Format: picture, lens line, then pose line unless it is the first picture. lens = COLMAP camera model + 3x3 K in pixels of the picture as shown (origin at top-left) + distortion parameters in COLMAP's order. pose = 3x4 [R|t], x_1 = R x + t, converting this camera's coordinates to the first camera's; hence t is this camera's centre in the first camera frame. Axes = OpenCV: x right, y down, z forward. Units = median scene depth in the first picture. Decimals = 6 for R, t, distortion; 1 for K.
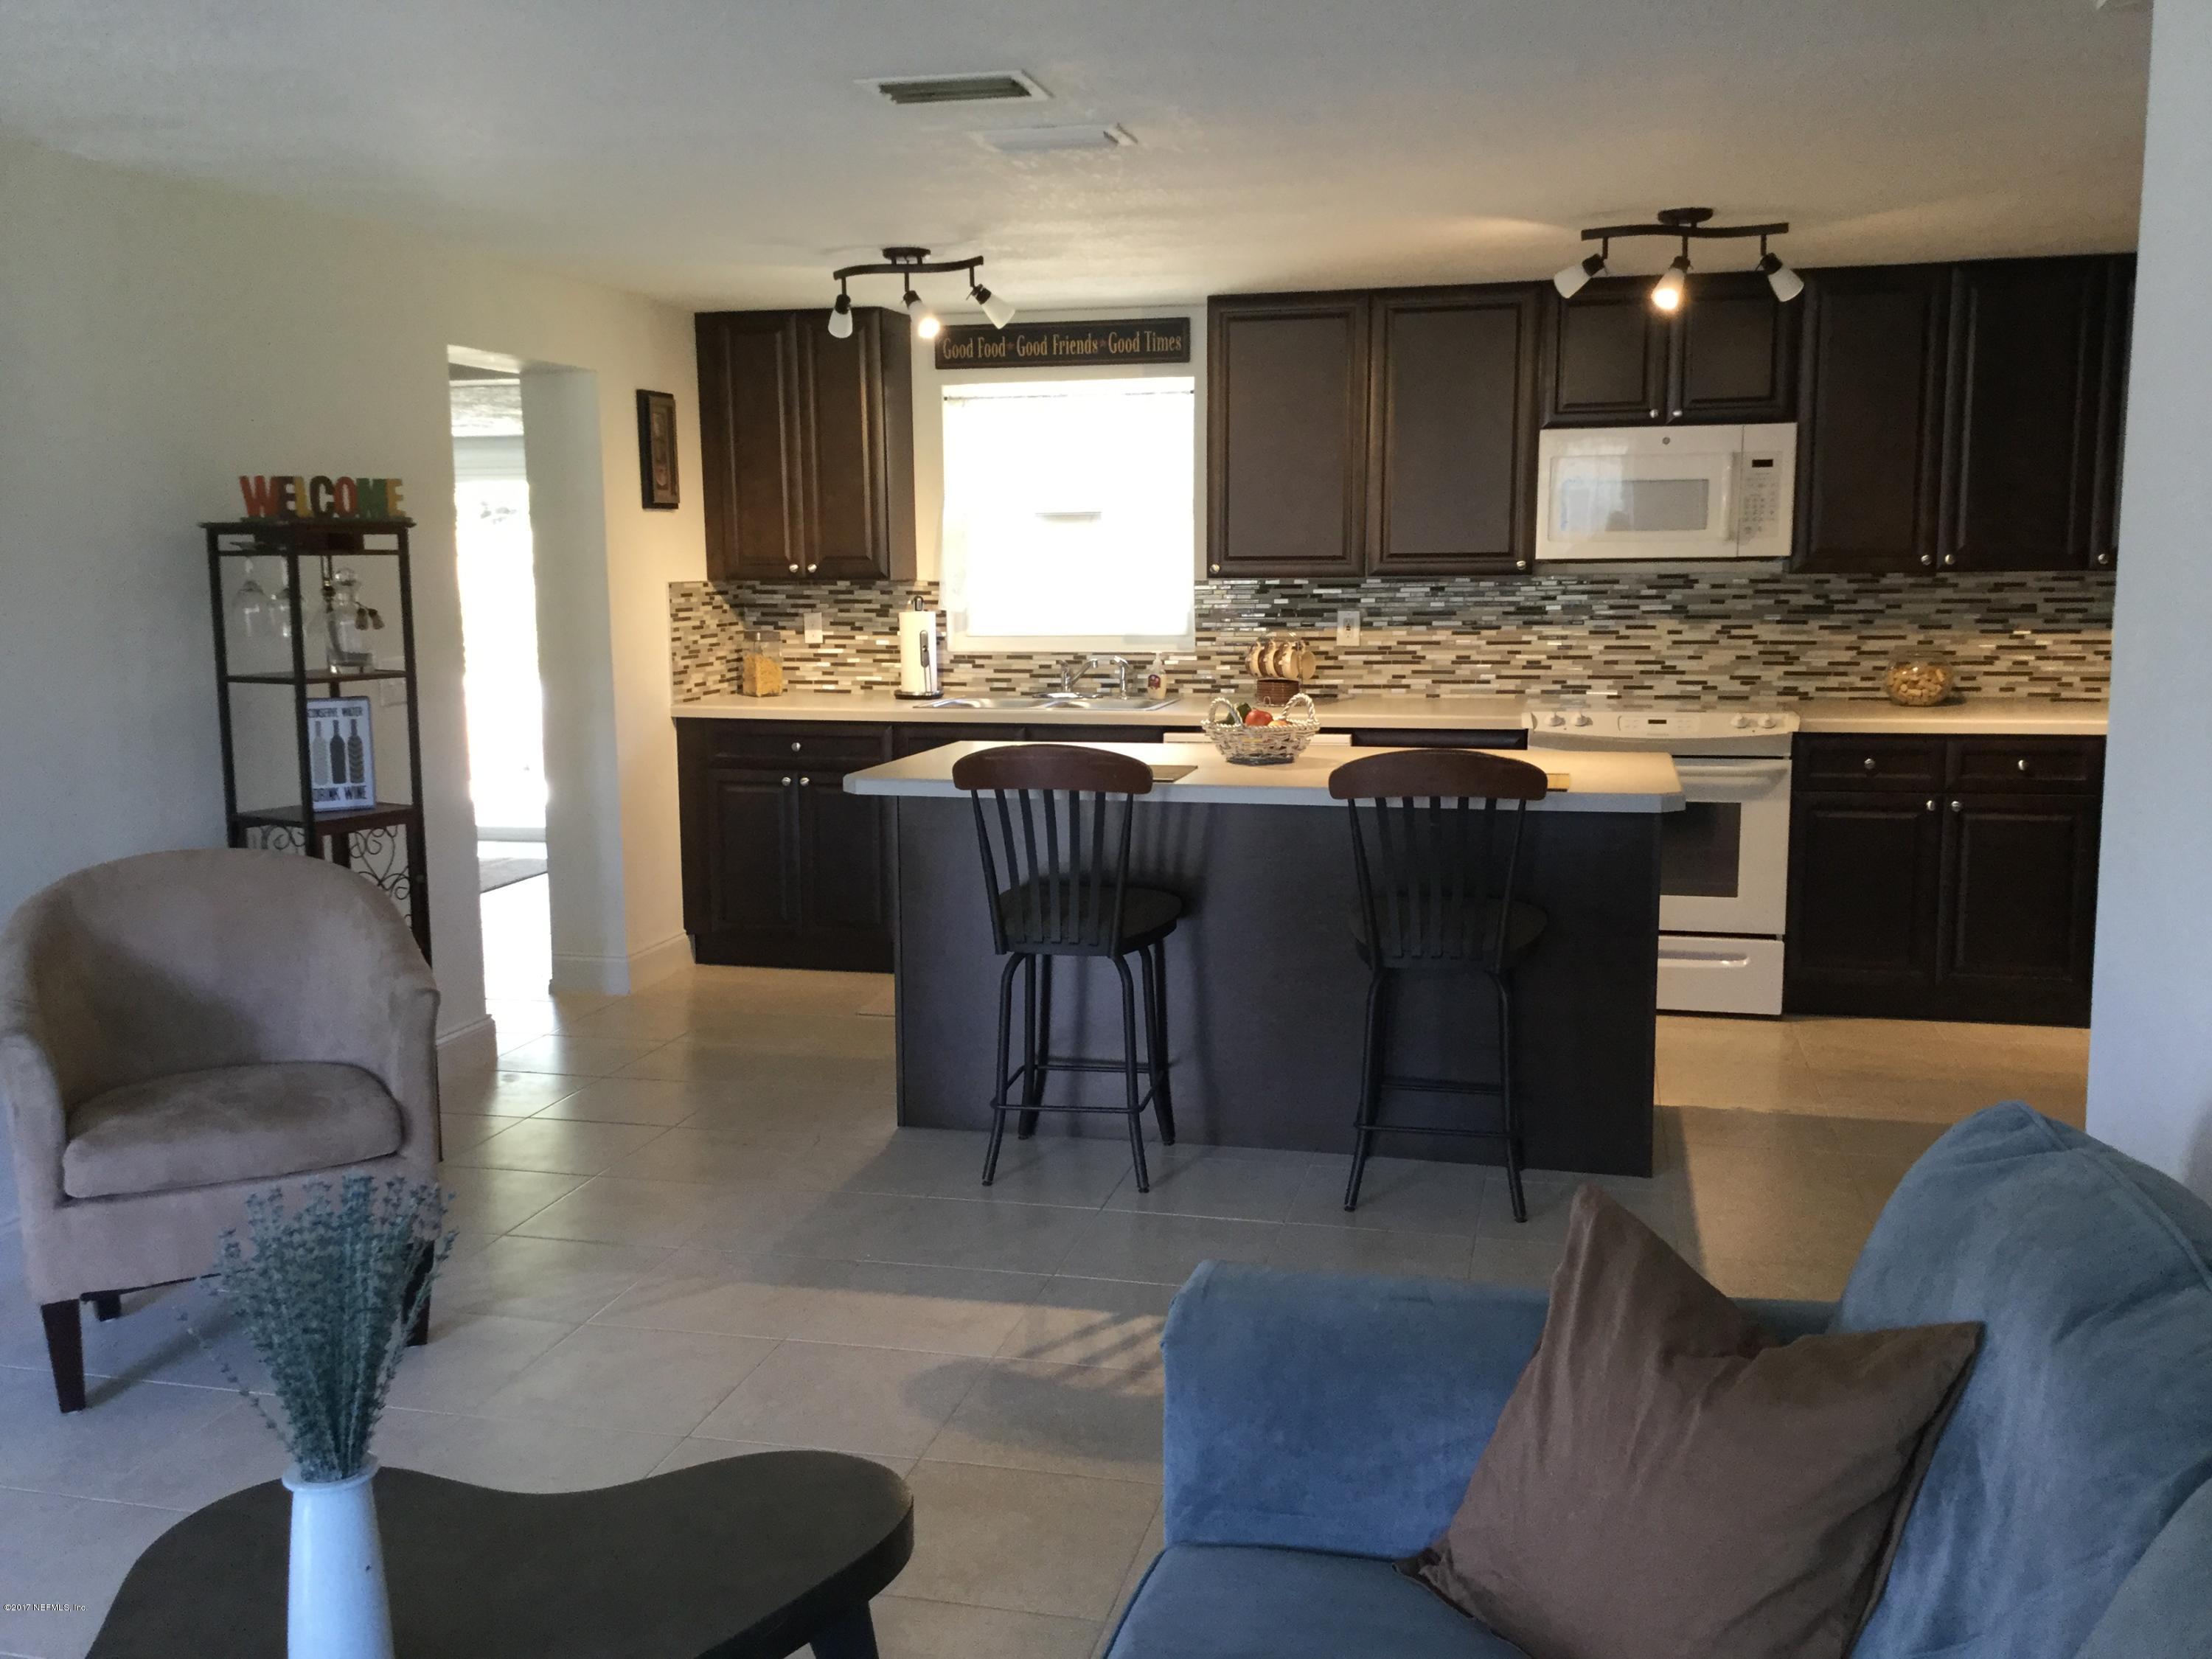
lens RADIAL K [[1992.6, 0, 1106.0], [0, 1992.6, 829.5], [0, 0, 1]] dist [0.083138, -0.116436]
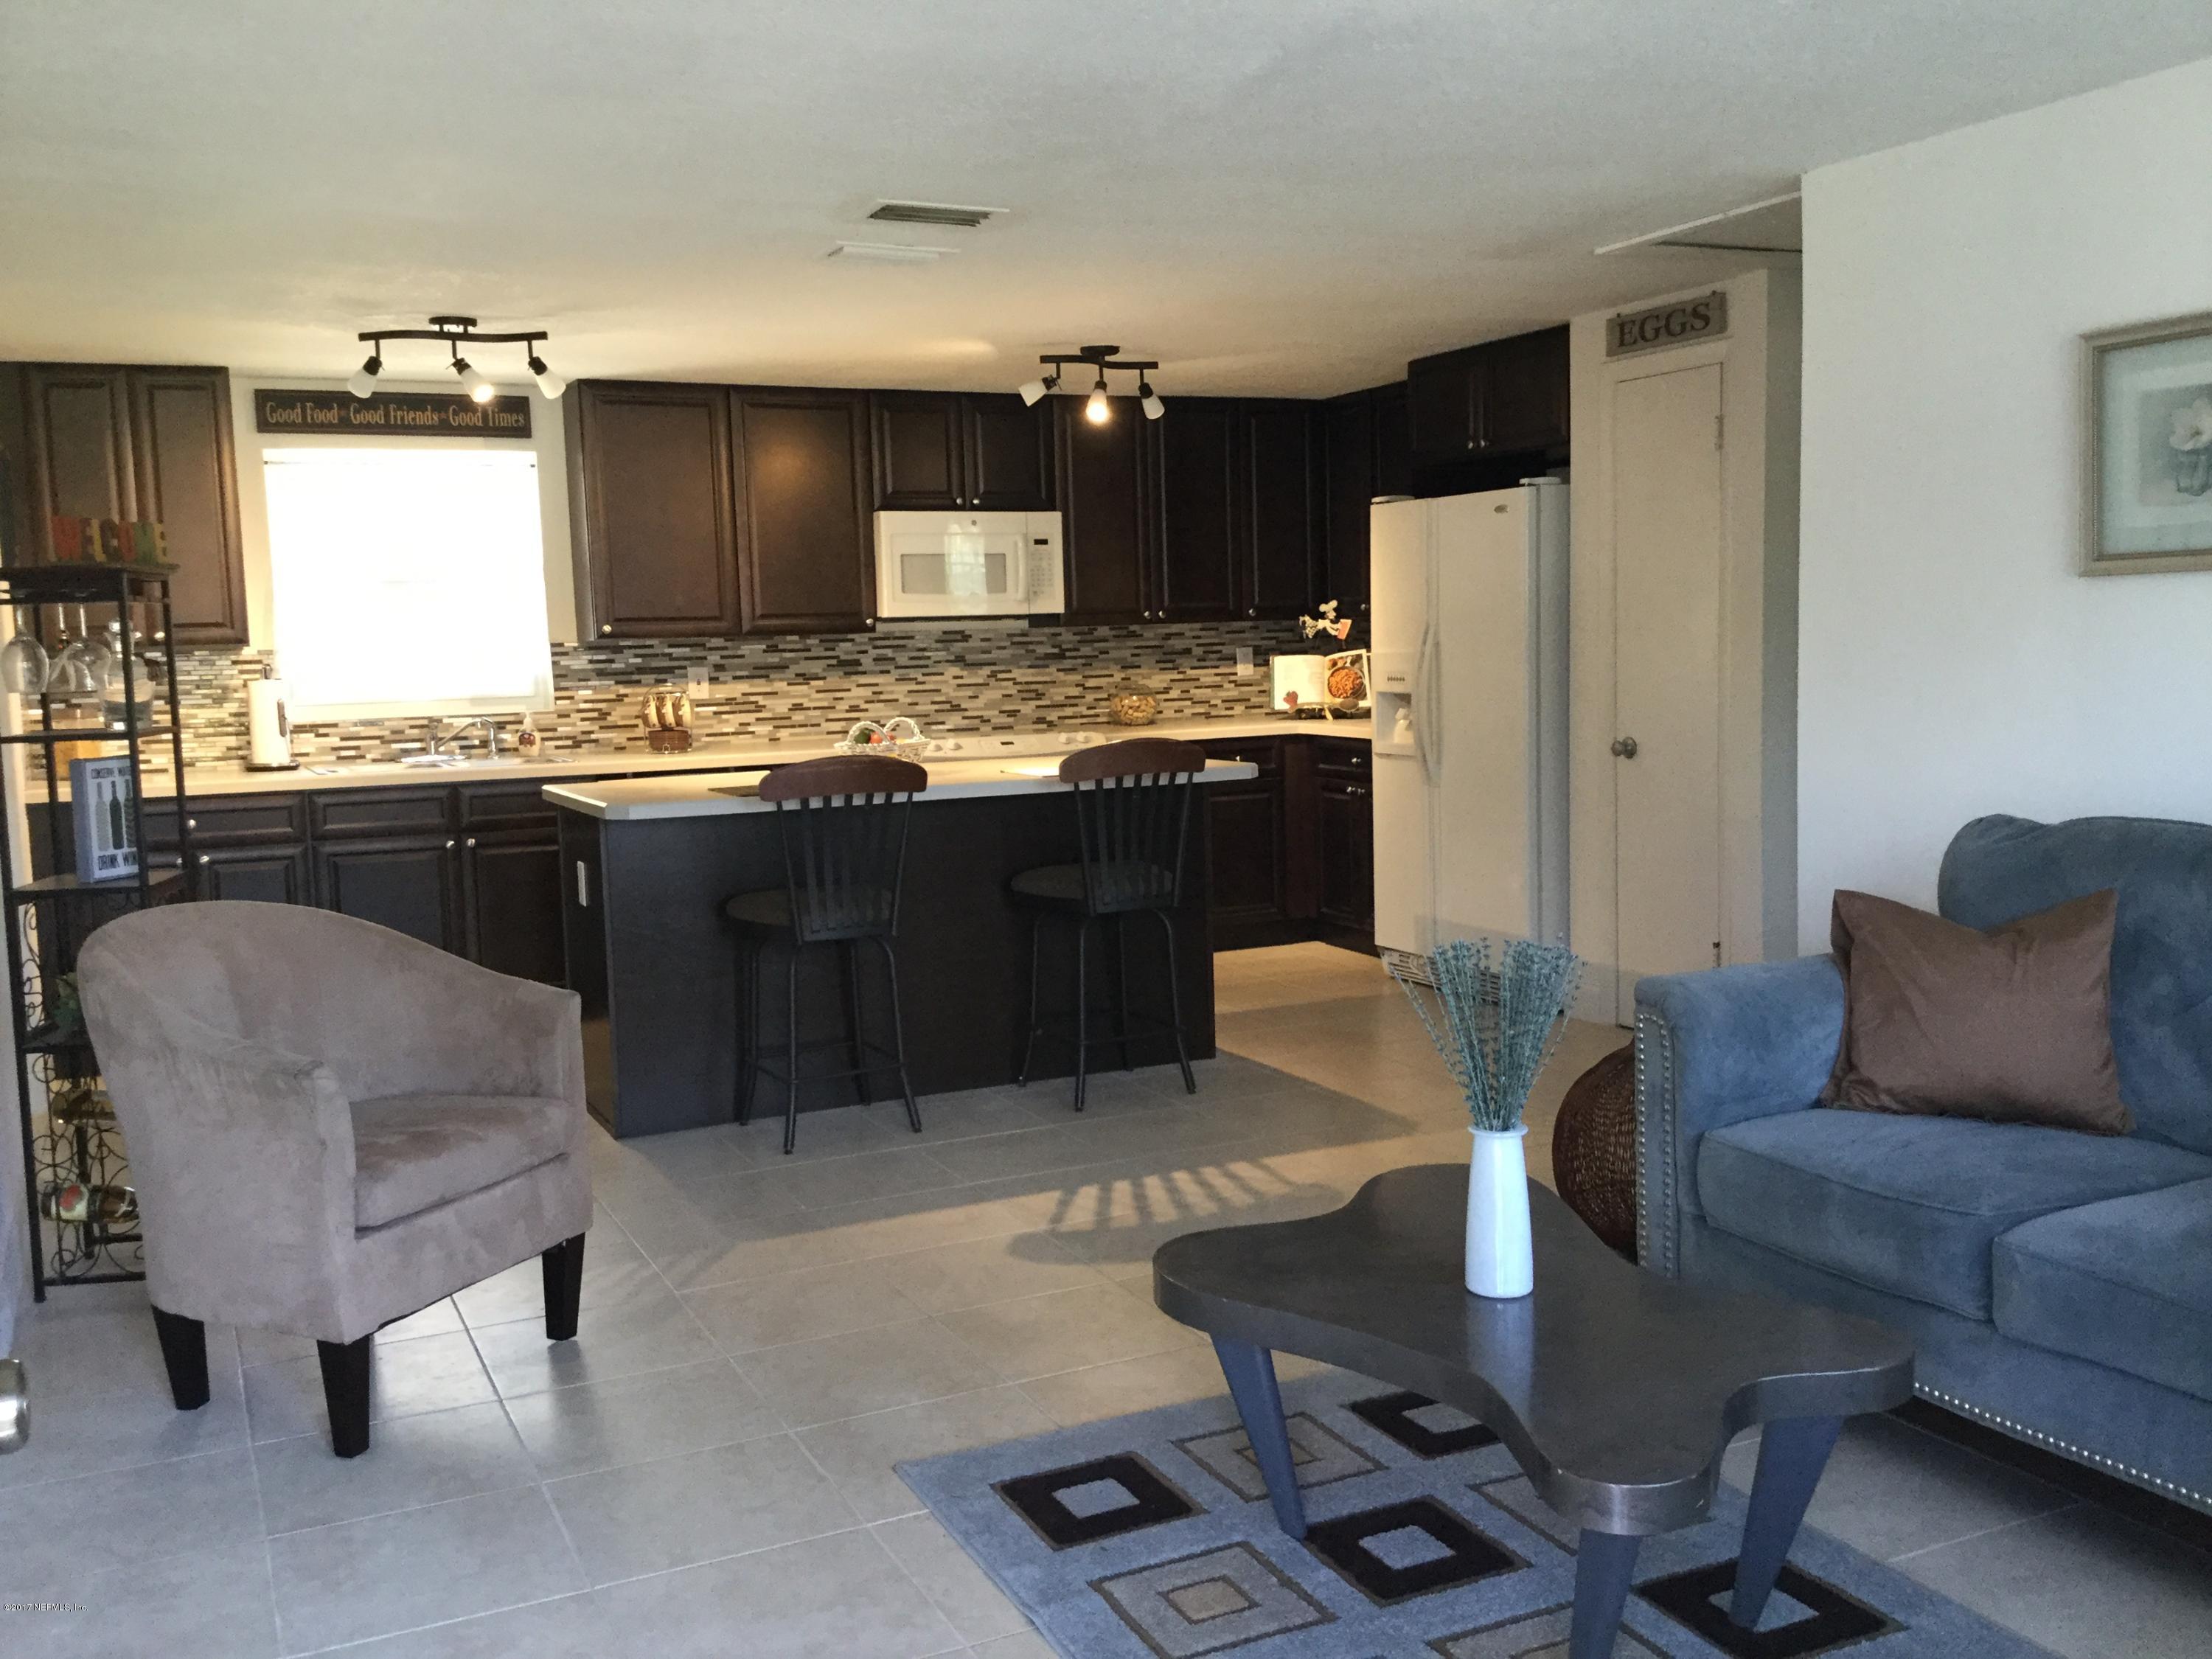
lens RADIAL K [[2011.2, 0, 1110.9], [0, 2011.2, 825.6], [0, 0, 1]] dist [0.117060, -0.220519]
pose [[0.761966, -0.075603, 0.643189, -0.454948], [0.112003, 0.993581, -0.015898, 0.023077], [-0.637858, 0.084153, 0.765542, -0.004359]]
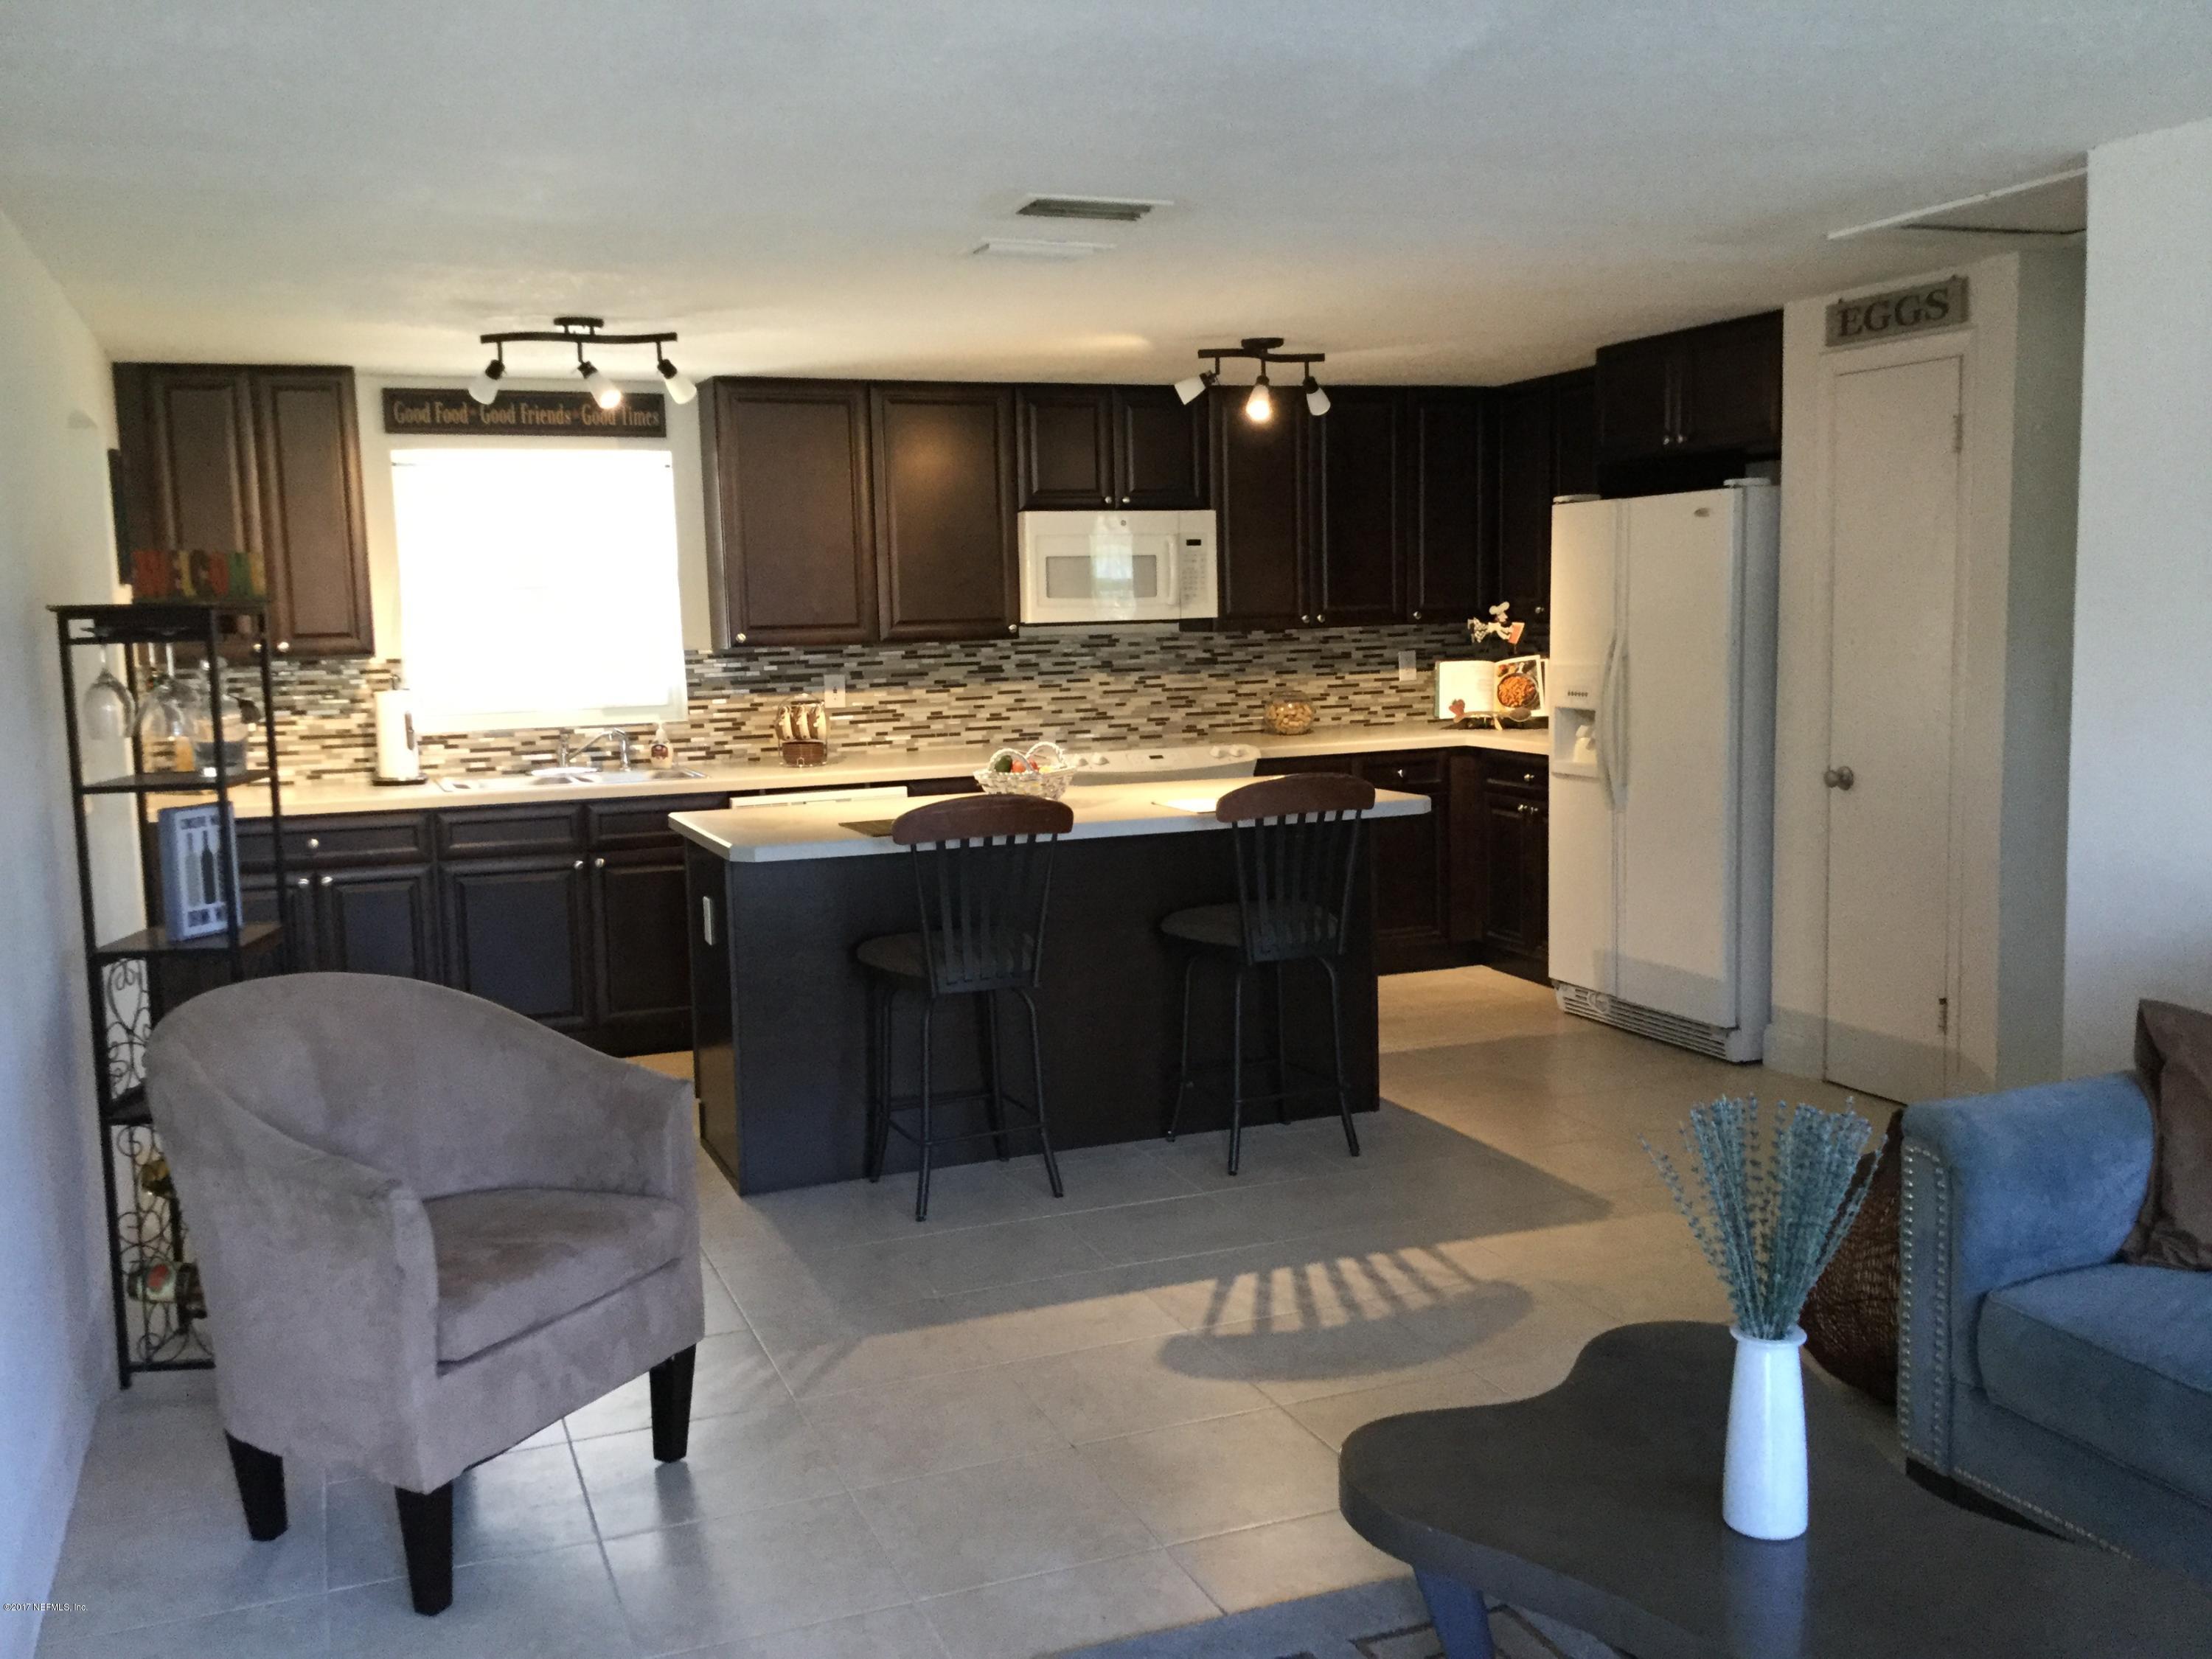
lens RADIAL K [[1992.6, 0, 1106.0], [0, 1992.6, 829.5], [0, 0, 1]] dist [0.083138, -0.116436]
pose [[0.806701, -0.079510, 0.585587, -0.411063], [0.100513, 0.994930, -0.003377, -0.009342], [-0.582350, 0.061584, 0.810602, 0.056744]]
